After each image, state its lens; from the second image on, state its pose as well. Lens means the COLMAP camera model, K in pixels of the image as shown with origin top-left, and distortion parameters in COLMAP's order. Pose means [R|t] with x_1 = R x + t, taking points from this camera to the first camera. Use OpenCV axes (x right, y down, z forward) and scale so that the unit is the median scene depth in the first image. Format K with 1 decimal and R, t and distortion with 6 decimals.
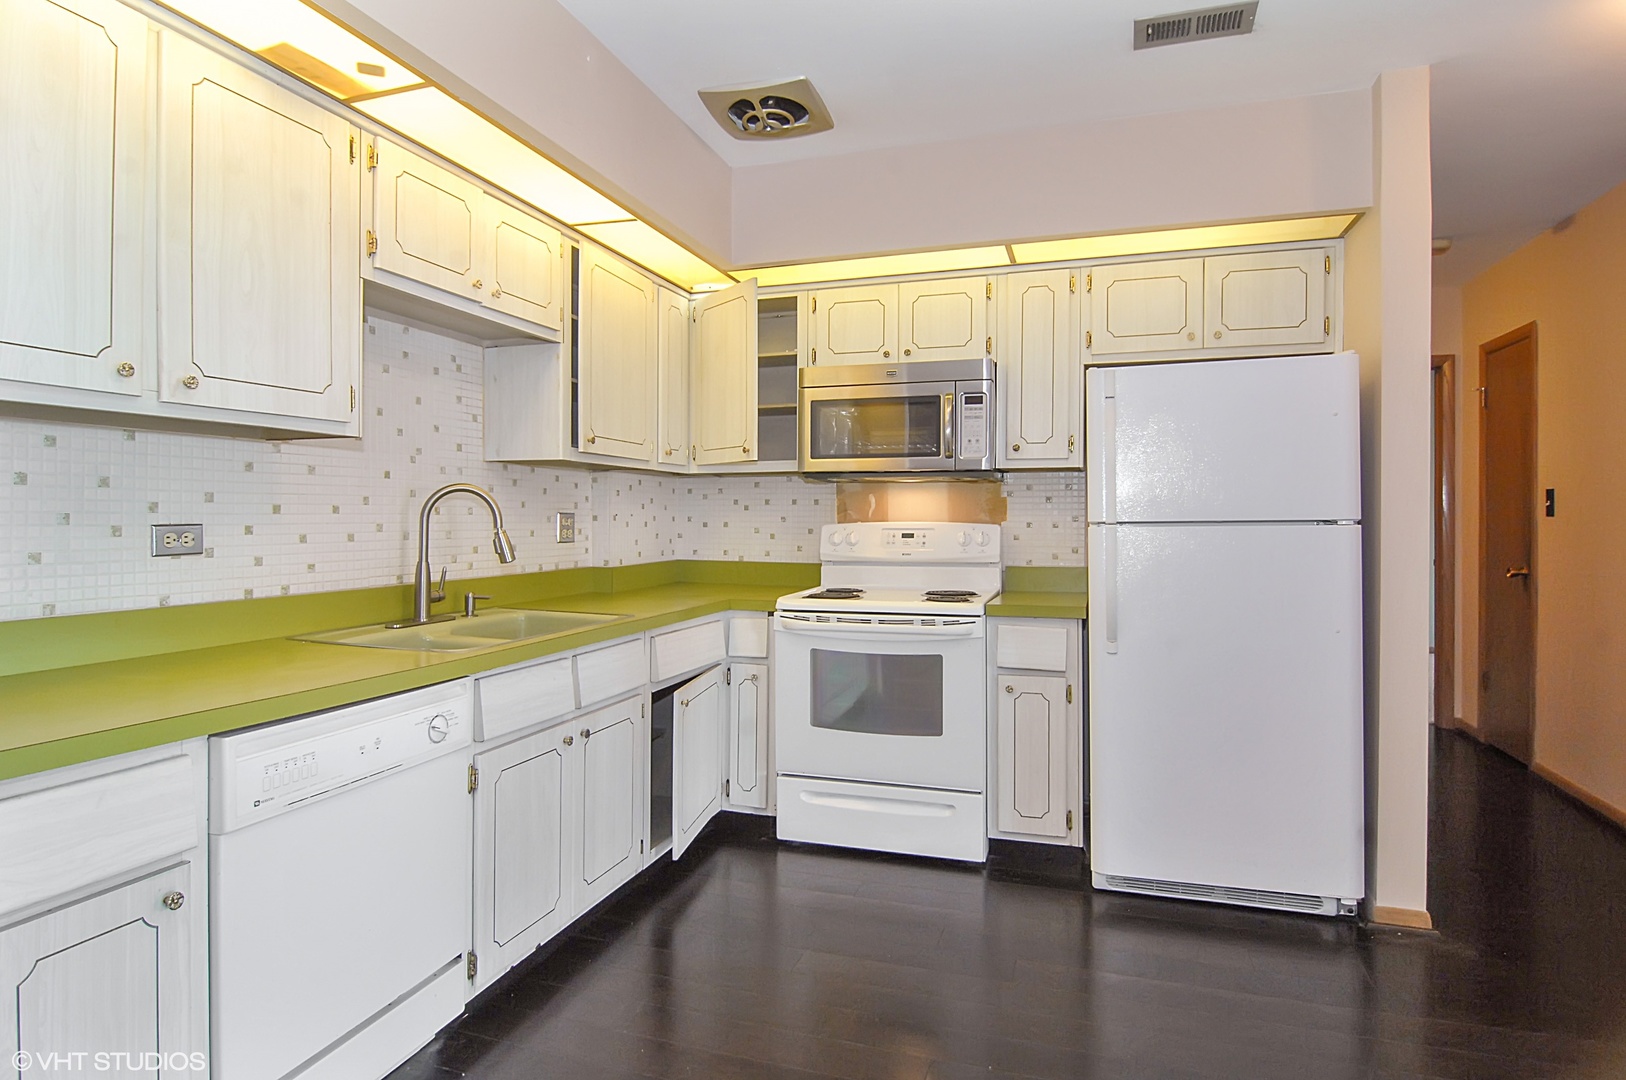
lens RADIAL K [[880.6, 0, 815.6], [0, 880.6, 518.7], [0, 0, 1]] dist [-0.004669, -0.009225]
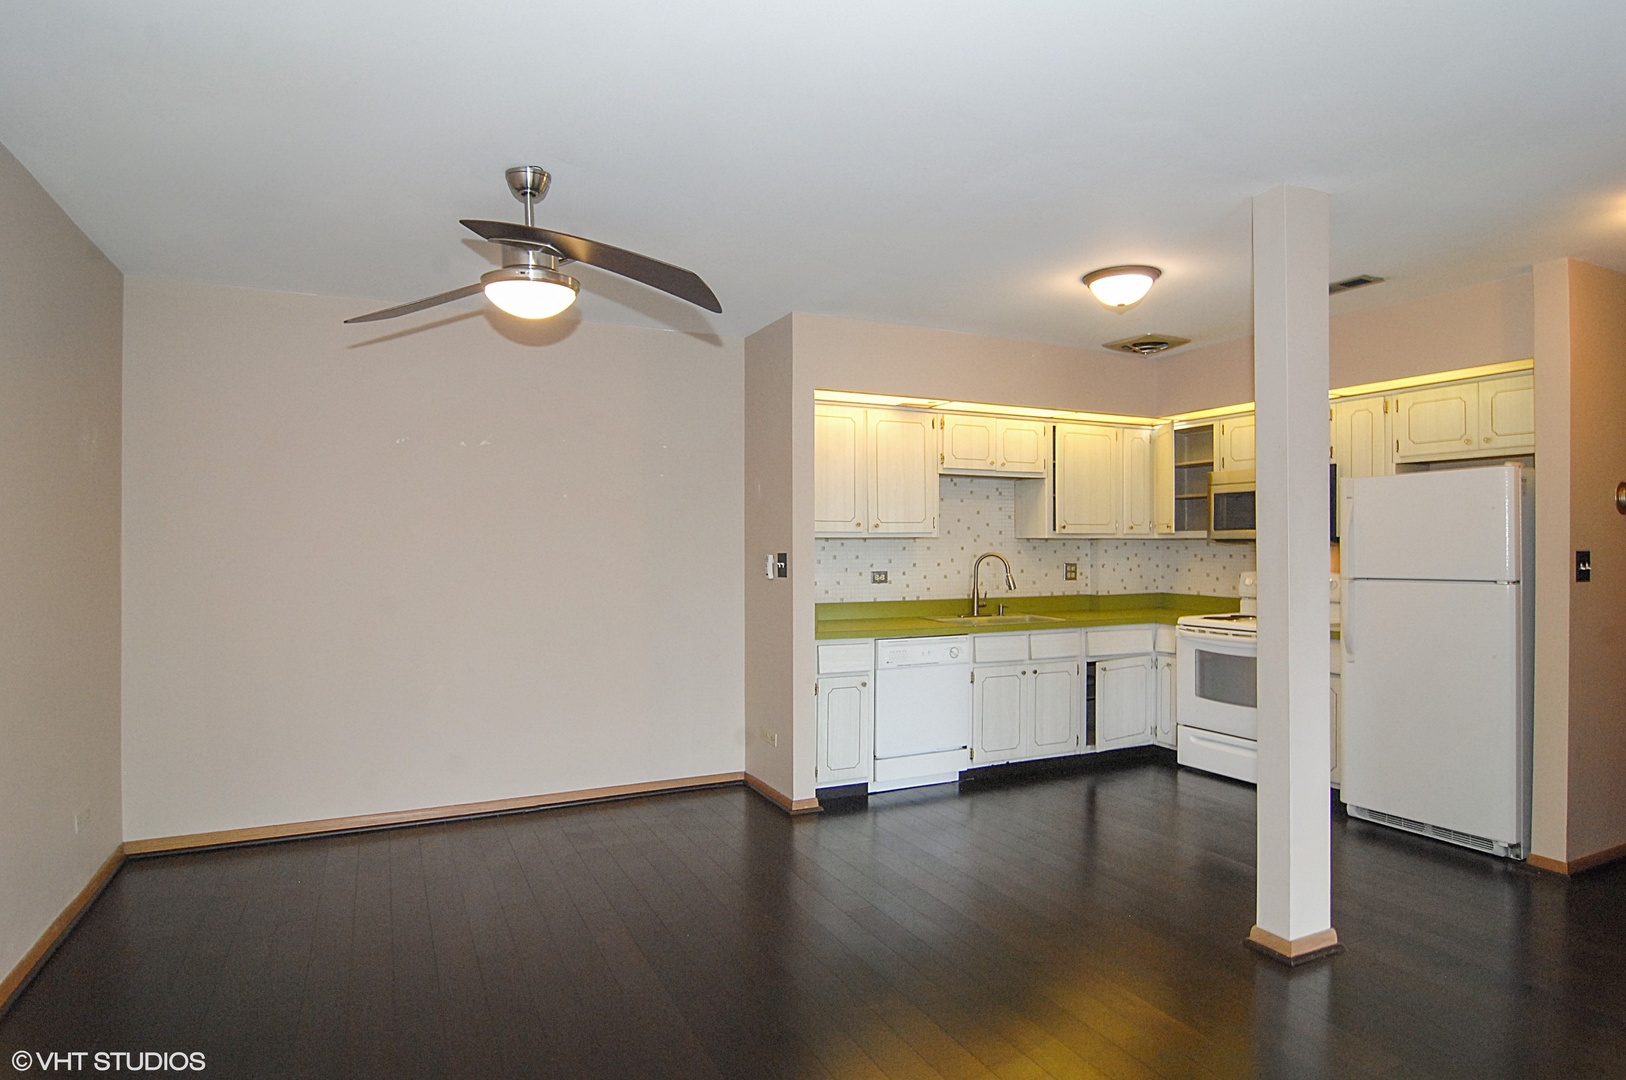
lens RADIAL K [[919.7, 0, 813.0], [0, 919.7, 540.0], [0, 0, 1]] dist [-0.003651, -0.000739]
pose [[0.698165, -0.004703, -0.715922, 0.790476], [0.001106, 0.999984, -0.005490, -0.051276], [0.715936, 0.003041, 0.698159, -0.770821]]
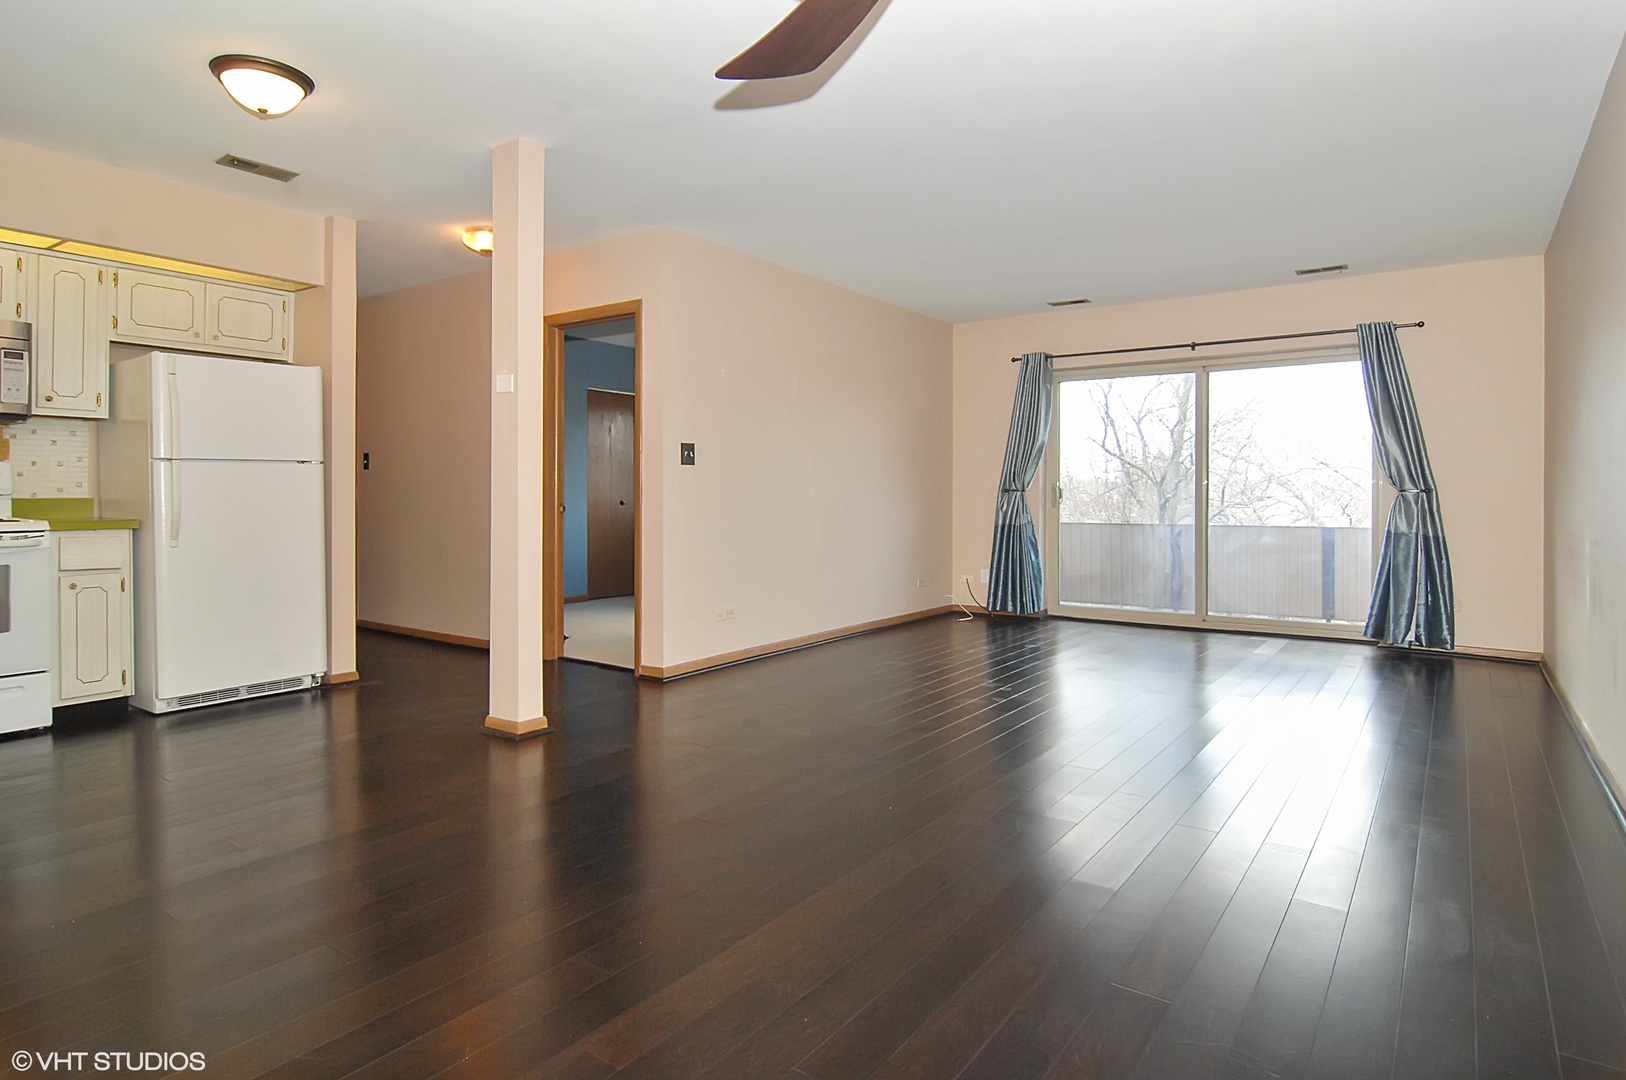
lens RADIAL K [[965.0, 0, 815.1], [0, 965.0, 506.8], [0, 0, 1]] dist [-0.000862, -0.000931]
pose [[0.311365, -0.007986, 0.950257, -0.832023], [0.001414, 0.999967, 0.007940, 0.071093], [-0.950289, -0.001129, 0.311366, -0.505578]]
